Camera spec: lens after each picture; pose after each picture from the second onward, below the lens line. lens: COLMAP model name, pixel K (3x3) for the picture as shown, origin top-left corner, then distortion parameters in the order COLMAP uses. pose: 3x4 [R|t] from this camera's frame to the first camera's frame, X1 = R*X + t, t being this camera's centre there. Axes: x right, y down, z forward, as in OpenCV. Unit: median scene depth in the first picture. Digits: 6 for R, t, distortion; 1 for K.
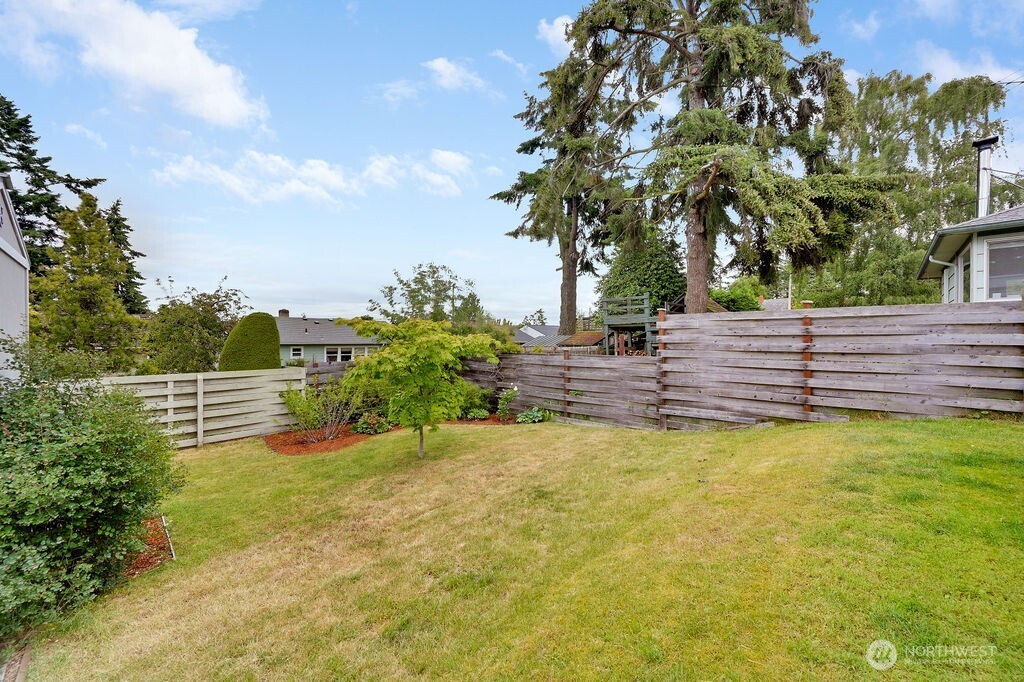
lens RADIAL K [[416.5, 0, 506.7], [0, 416.5, 338.4], [0, 0, 1]] dist [-0.001781, -0.000343]
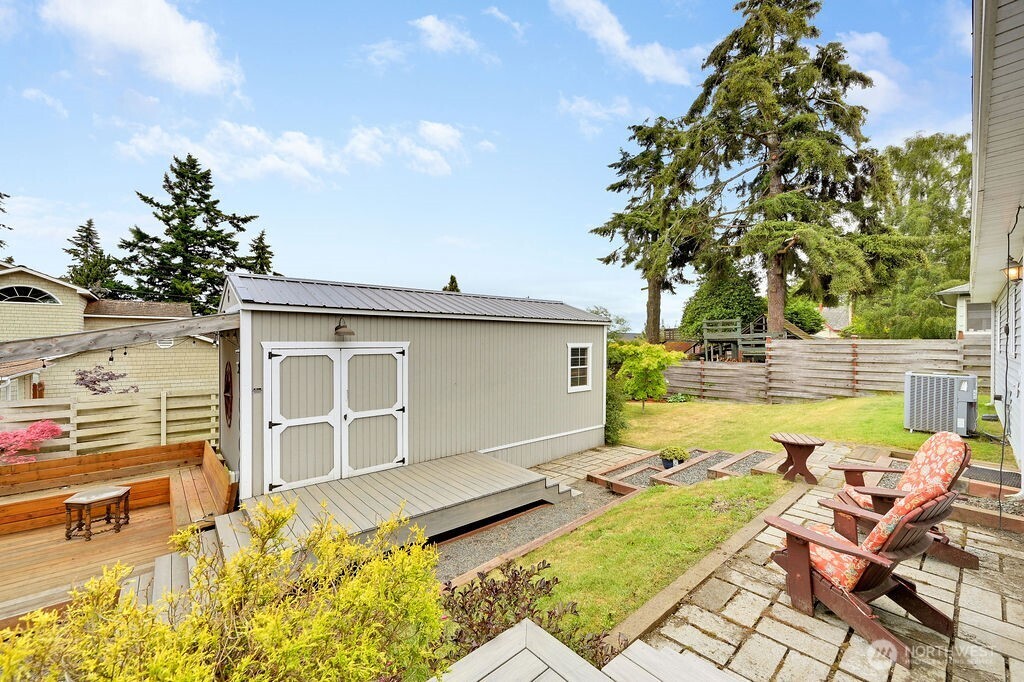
lens RADIAL K [[405.6, 0, 513.3], [0, 405.6, 338.5], [0, 0, 1]] dist [-0.002398, -0.000286]
pose [[0.994957, 0.001312, -0.100292, -0.269839], [-0.002165, 0.999962, -0.008394, -0.022494], [0.100277, 0.008569, 0.994923, -0.416899]]
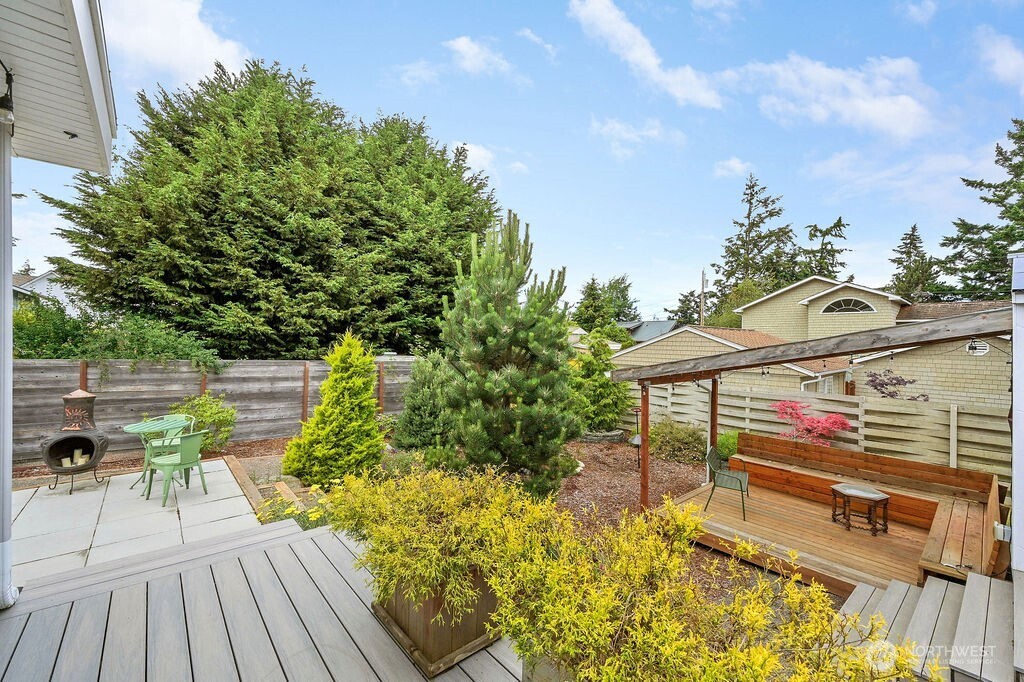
lens RADIAL K [[416.5, 0, 506.7], [0, 416.5, 338.4], [0, 0, 1]] dist [-0.001781, -0.000343]
pose [[-0.118011, -0.004367, -0.993003, -0.251223], [-0.015777, 0.999872, -0.002522, -0.022570], [0.992887, 0.015369, -0.118064, -0.383110]]
